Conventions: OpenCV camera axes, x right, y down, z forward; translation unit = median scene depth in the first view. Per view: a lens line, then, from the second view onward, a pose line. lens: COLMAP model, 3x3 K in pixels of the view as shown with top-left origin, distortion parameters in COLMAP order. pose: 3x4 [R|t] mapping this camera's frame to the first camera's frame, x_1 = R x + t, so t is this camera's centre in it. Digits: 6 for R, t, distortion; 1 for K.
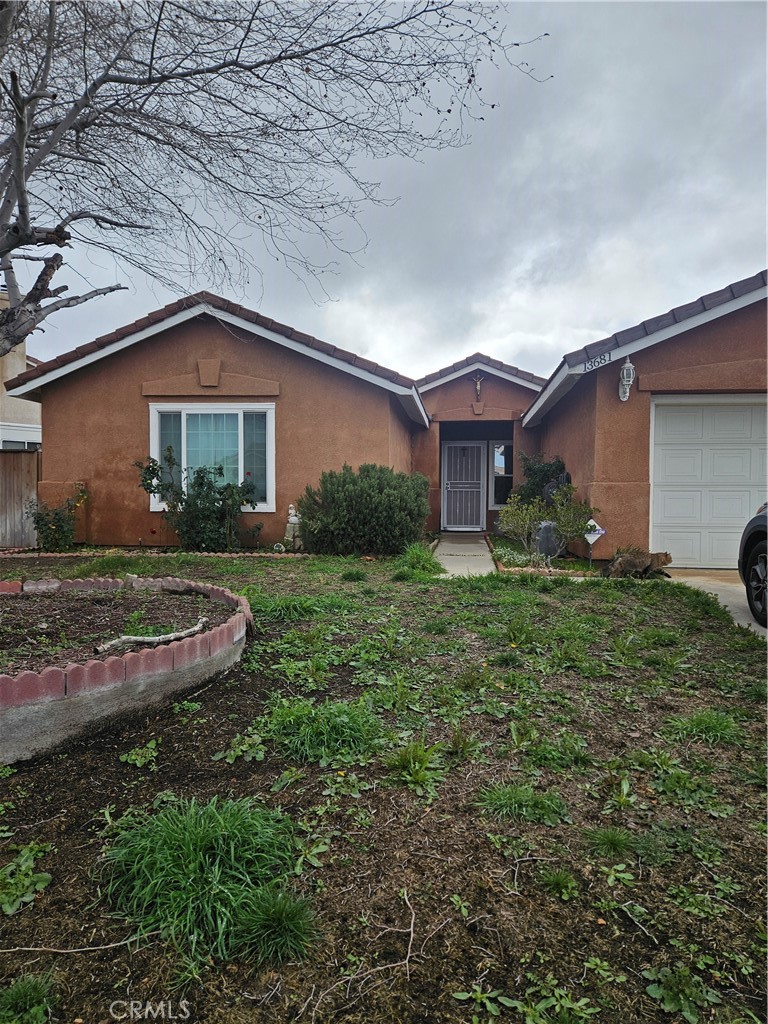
lens RADIAL K [[674.5, 0, 379.1], [0, 674.5, 509.7], [0, 0, 1]] dist [0.064929, -0.055307]
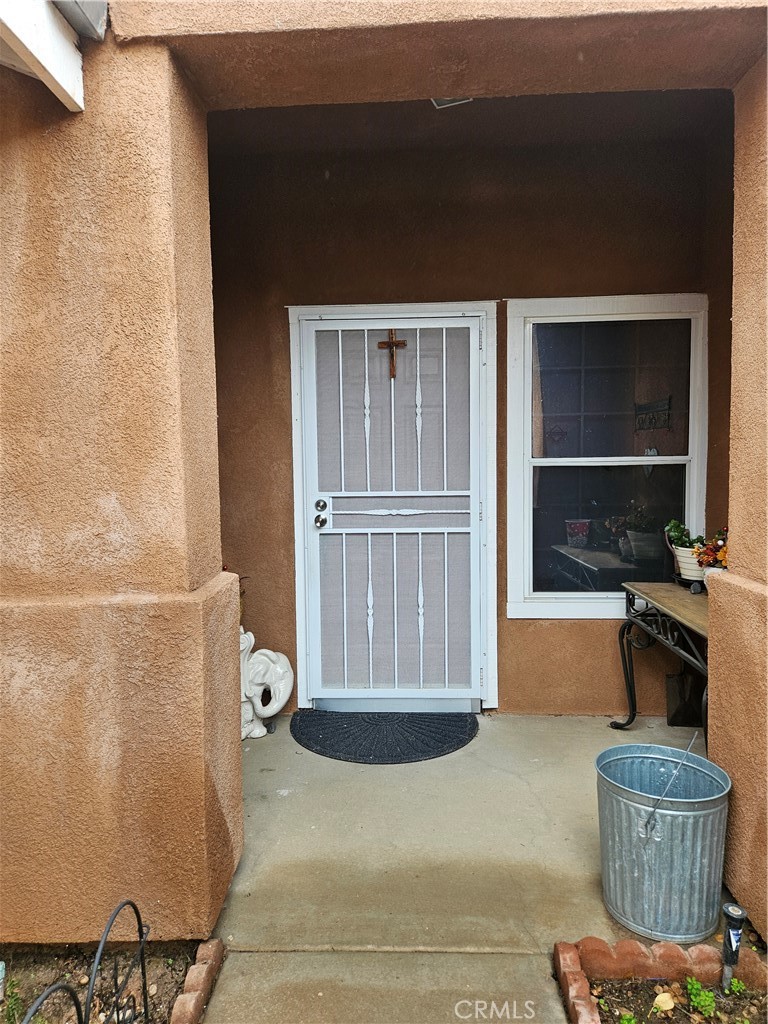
lens RADIAL K [[674.5, 0, 379.1], [0, 674.5, 509.7], [0, 0, 1]] dist [0.064929, -0.055307]
pose [[0.996706, -0.023057, 0.077752, 0.134683], [0.019441, 0.998708, 0.046951, -0.061769], [-0.078734, -0.045285, 0.995867, 1.019466]]
